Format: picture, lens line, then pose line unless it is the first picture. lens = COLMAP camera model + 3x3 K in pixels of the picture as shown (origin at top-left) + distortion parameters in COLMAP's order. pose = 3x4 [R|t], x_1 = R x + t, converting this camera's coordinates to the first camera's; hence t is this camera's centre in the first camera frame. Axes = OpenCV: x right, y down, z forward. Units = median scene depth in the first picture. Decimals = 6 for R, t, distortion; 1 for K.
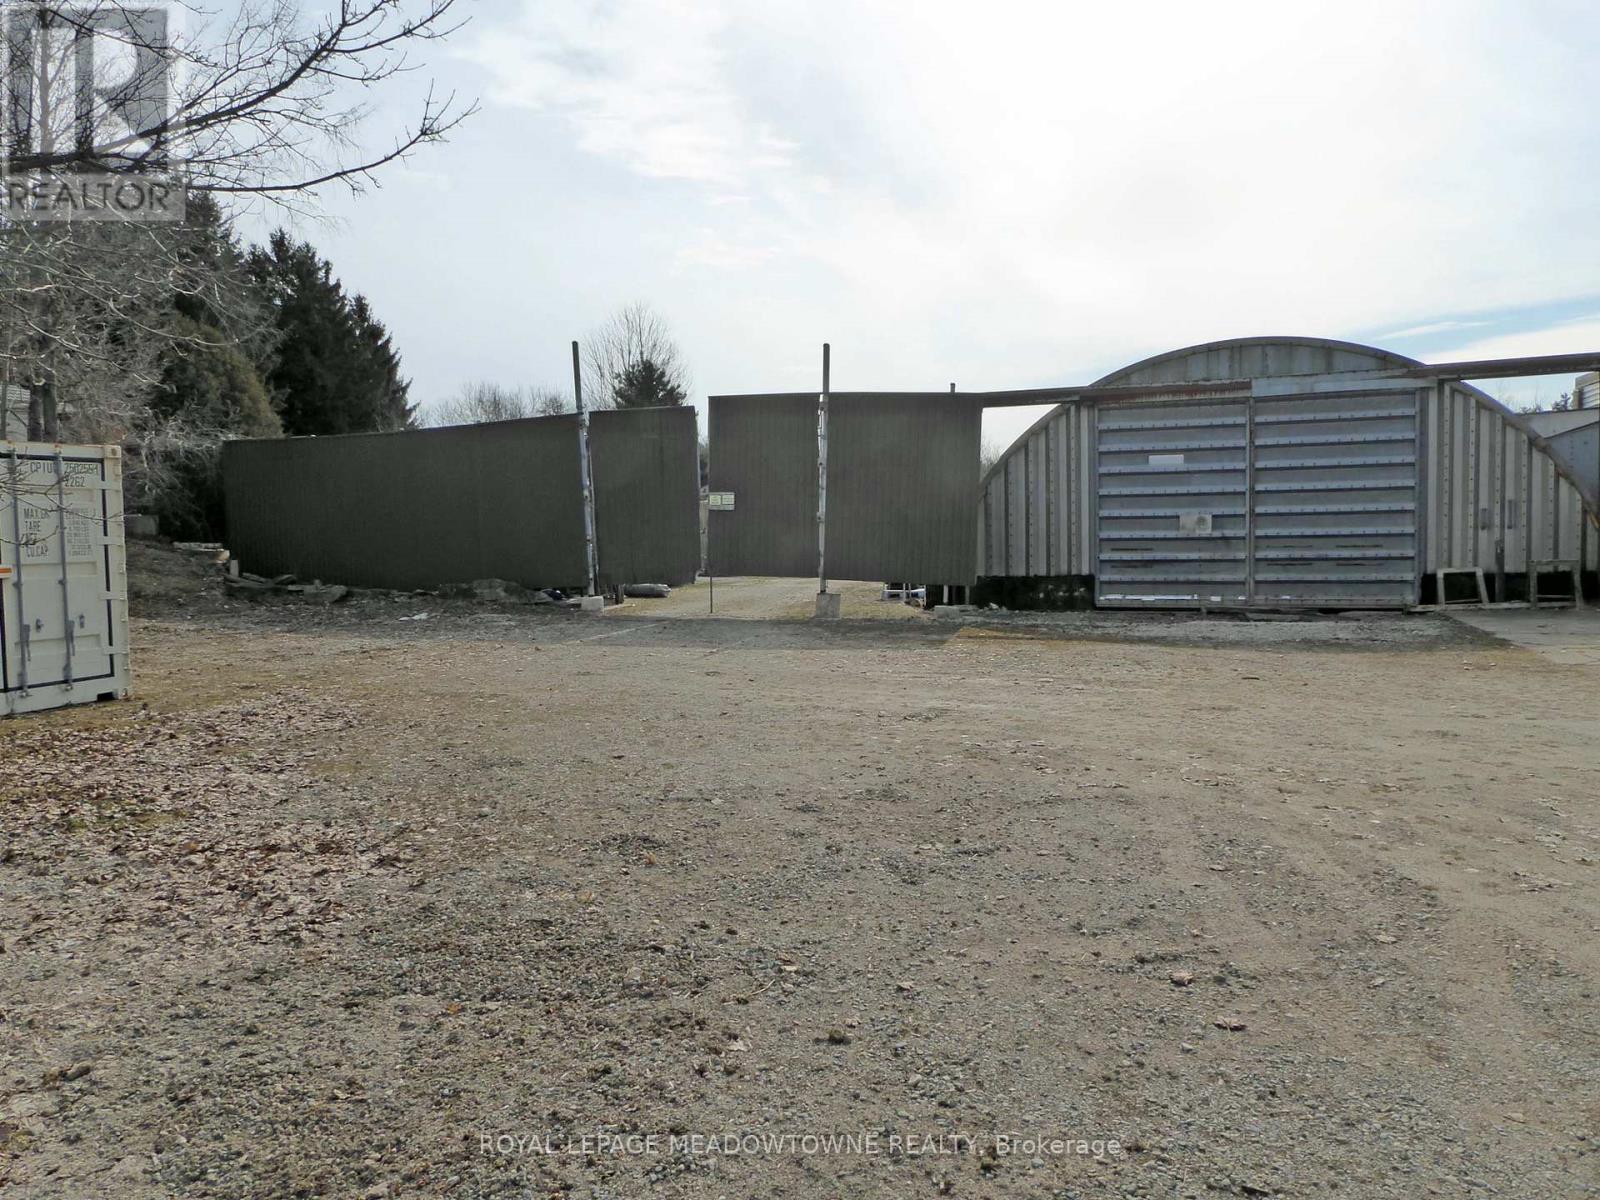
lens RADIAL K [[1159.8, 0, 804.3], [0, 1159.8, 597.4], [0, 0, 1]] dist [-0.004617, 0.007065]
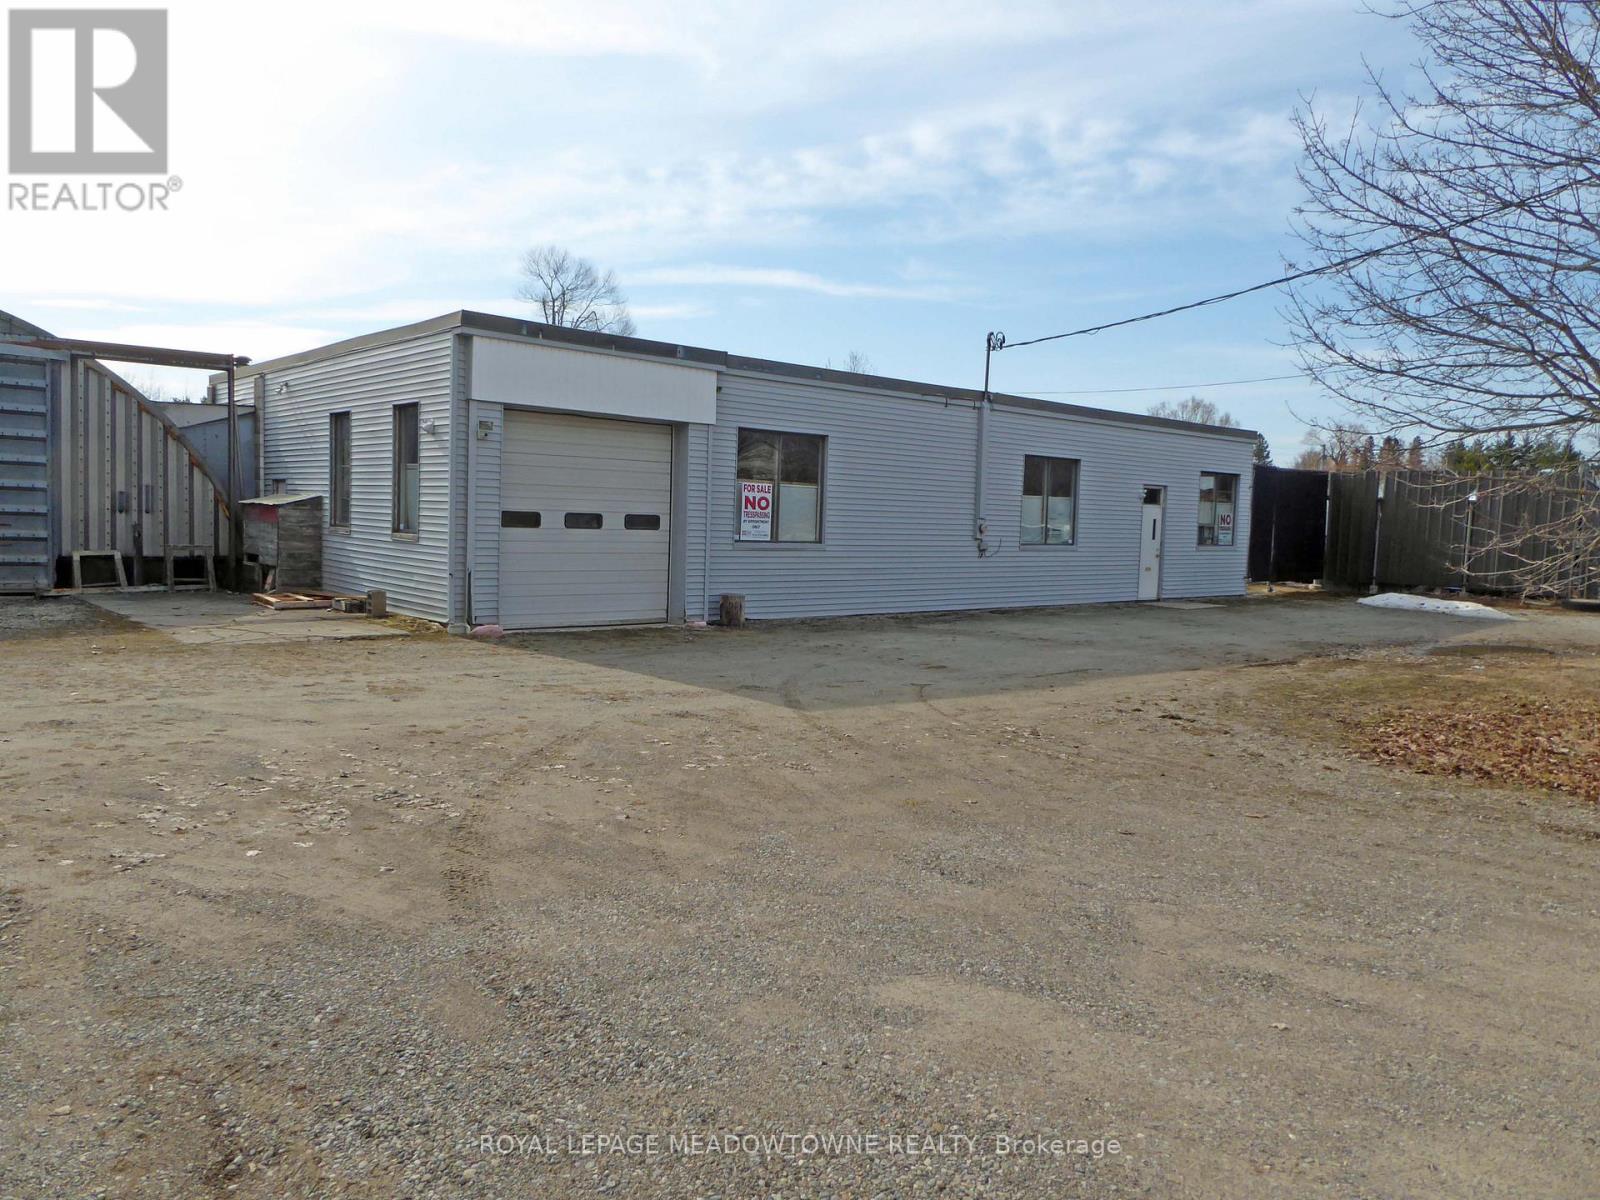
lens RADIAL K [[1159.8, 0, 804.3], [0, 1159.8, 597.4], [0, 0, 1]] dist [-0.004617, 0.007065]
pose [[0.495701, -0.016698, 0.868333, 0.010986], [0.004431, 0.999851, 0.016698, 0.000213], [-0.868482, -0.004430, 0.495701, -0.003527]]
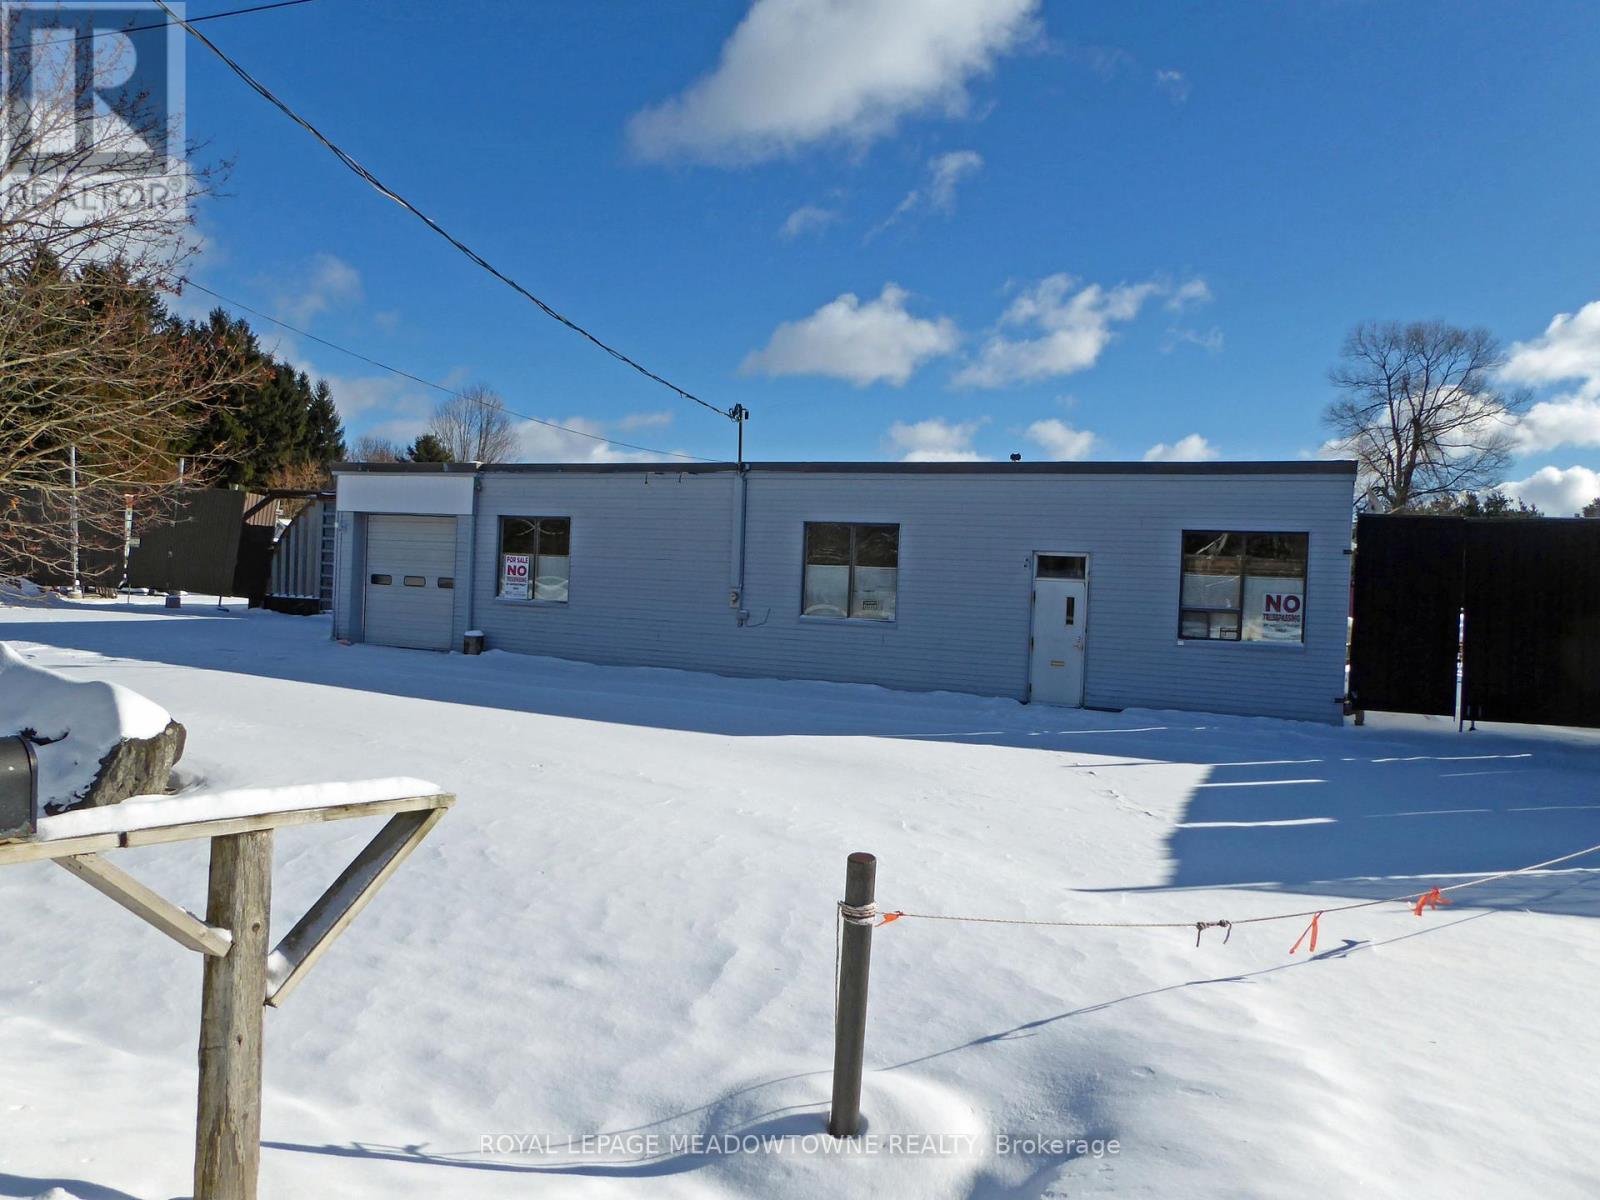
lens RADIAL K [[1223.7, 0, 840.4], [0, 1223.7, 601.6], [0, 0, 1]] dist [-0.007573, -0.000038]
pose [[0.990285, 0.075005, -0.117089, 1.296443], [-0.080531, 0.995816, -0.043198, 0.001666], [0.113359, 0.052208, 0.992181, -0.763536]]
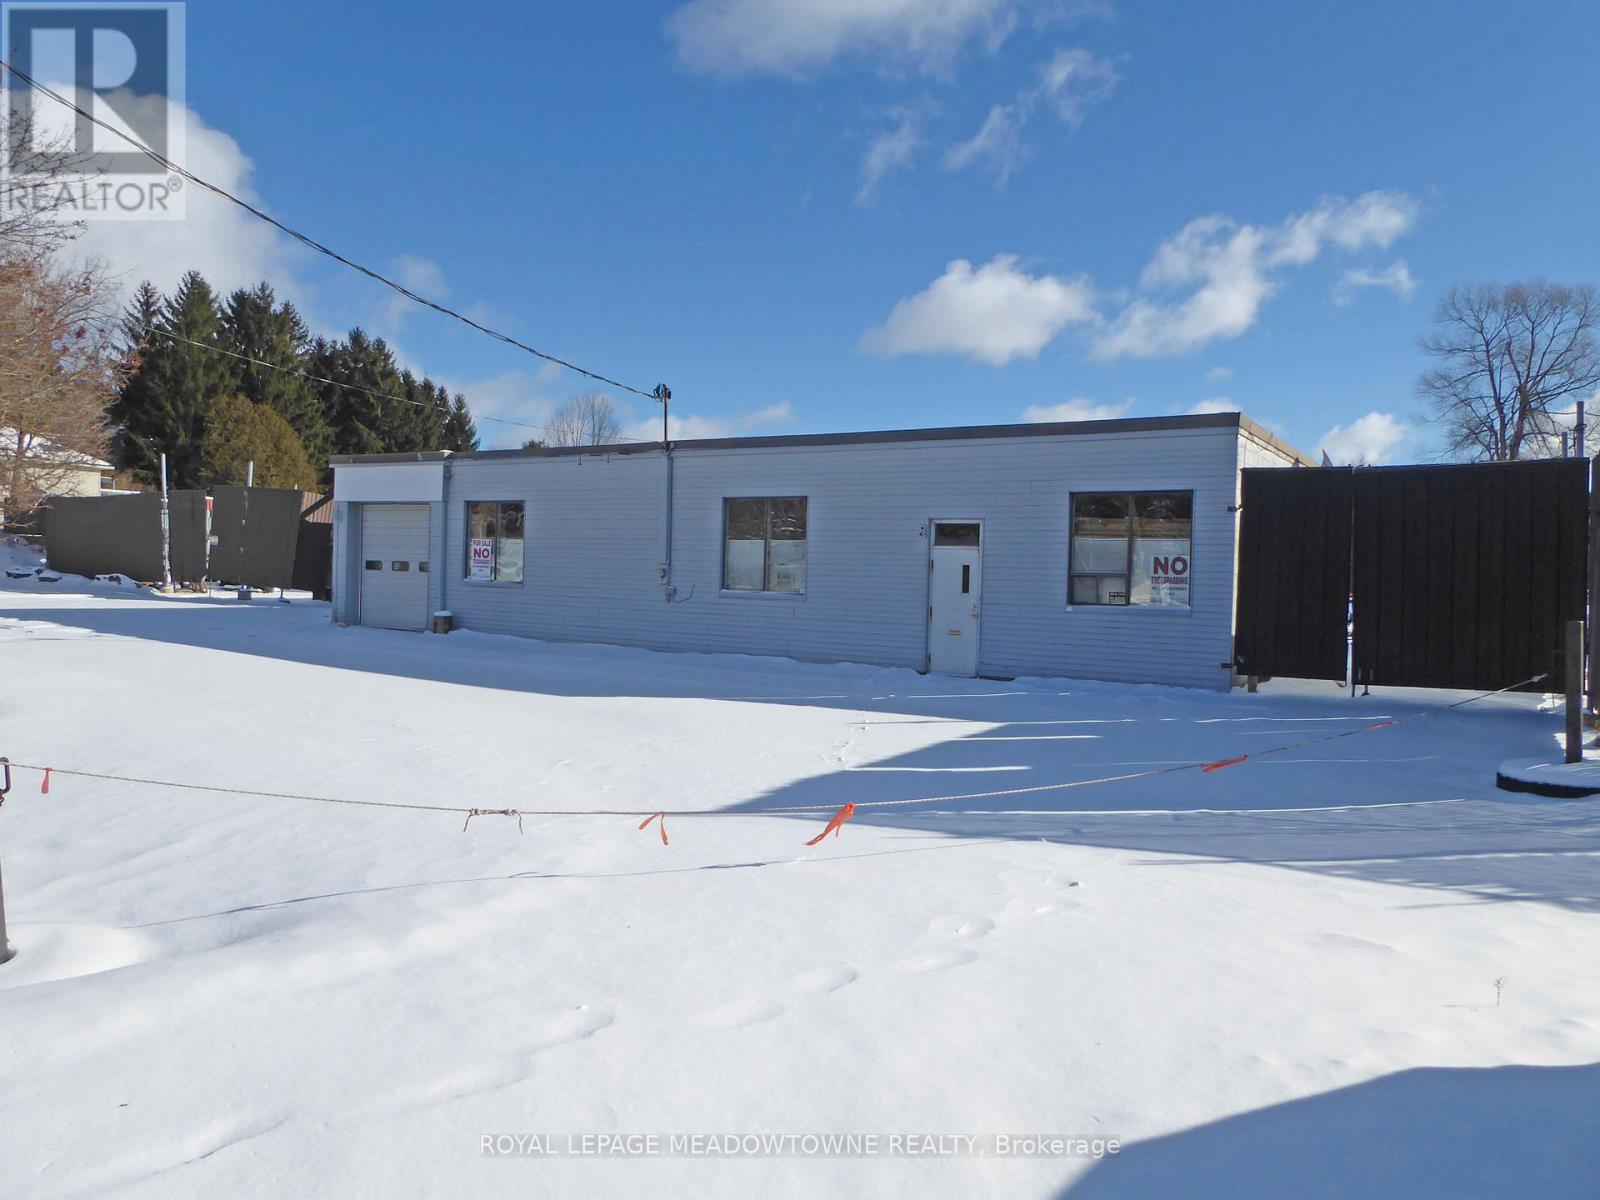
lens RADIAL K [[1230.0, 0, 825.3], [0, 1230.0, 594.5], [0, 0, 1]] dist [-0.001276, -0.003530]
pose [[0.962116, 0.061902, -0.265519, 1.535158], [-0.075267, 0.996343, -0.040447, 0.012640], [0.262044, 0.058900, 0.963257, -0.727326]]
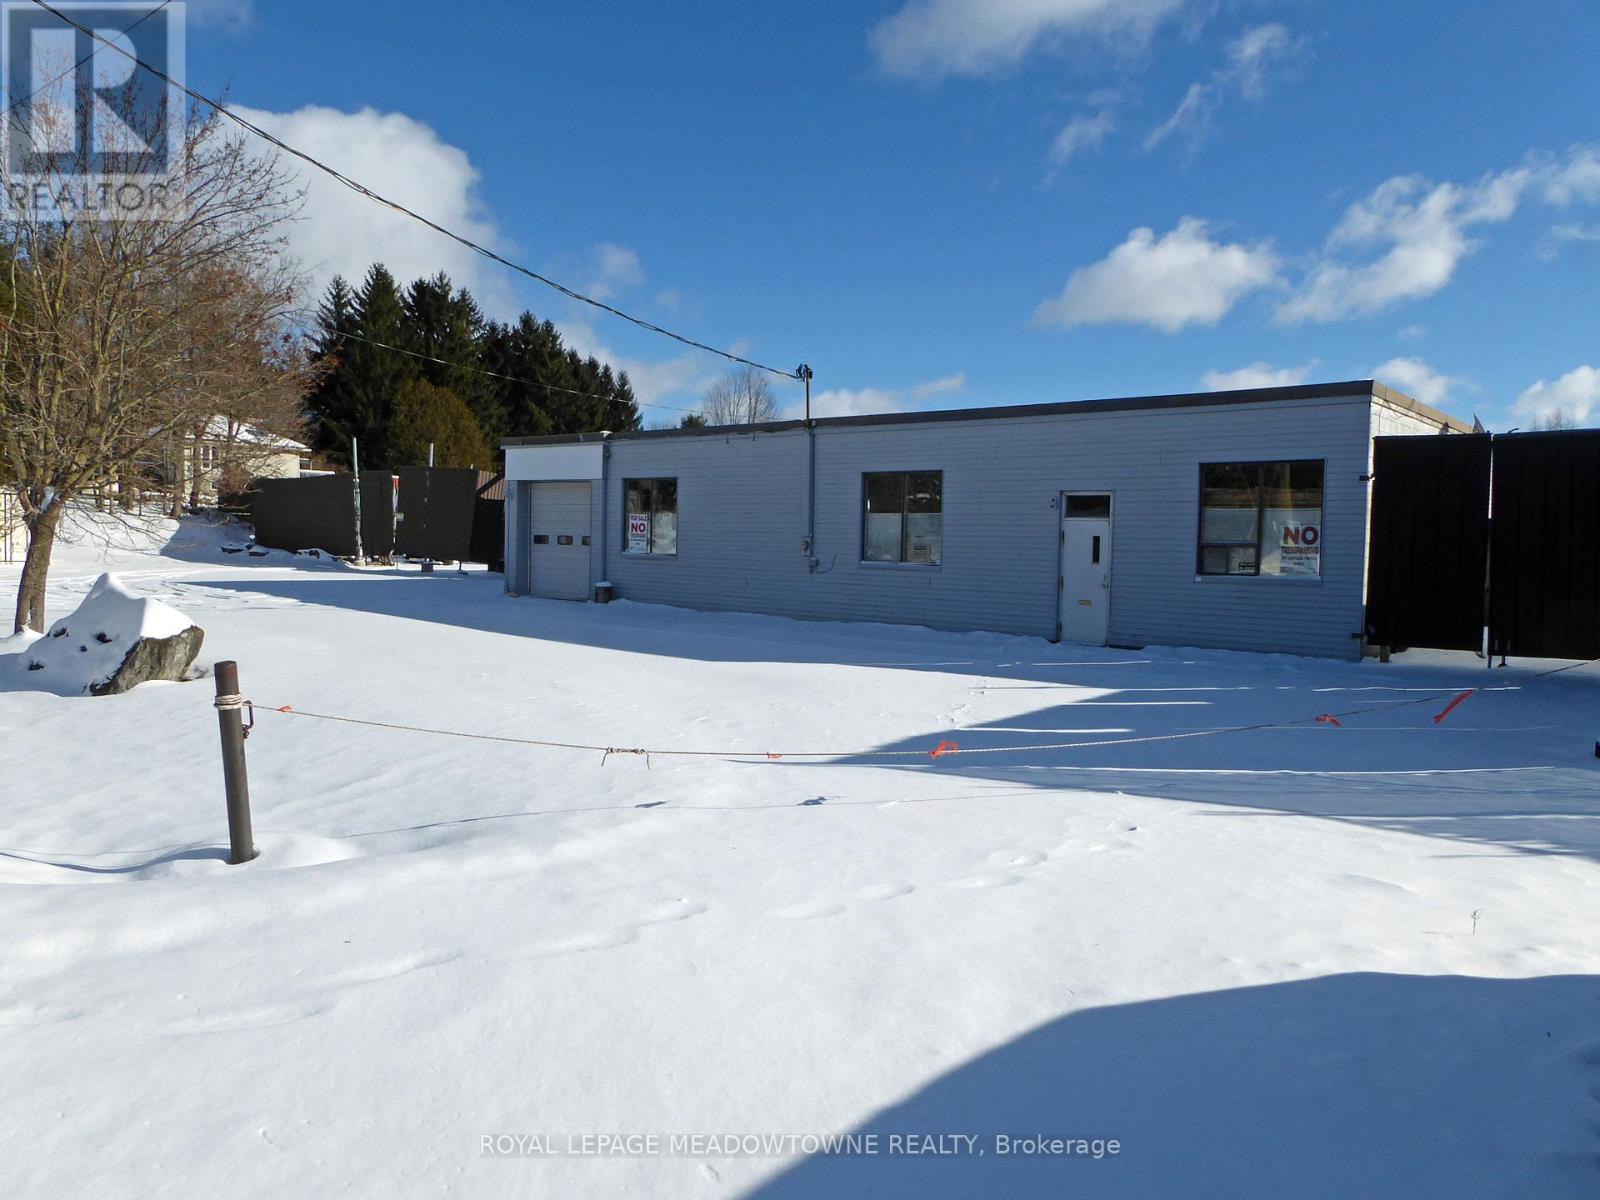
lens RADIAL K [[1234.2, 0, 806.4], [0, 1234.2, 579.2], [0, 0, 1]] dist [0.026335, 0.009871]
pose [[0.914293, 0.062740, -0.400165, 1.573259], [-0.075798, 0.996980, -0.016870, 0.010850], [0.397898, 0.045756, 0.916288, -0.772033]]
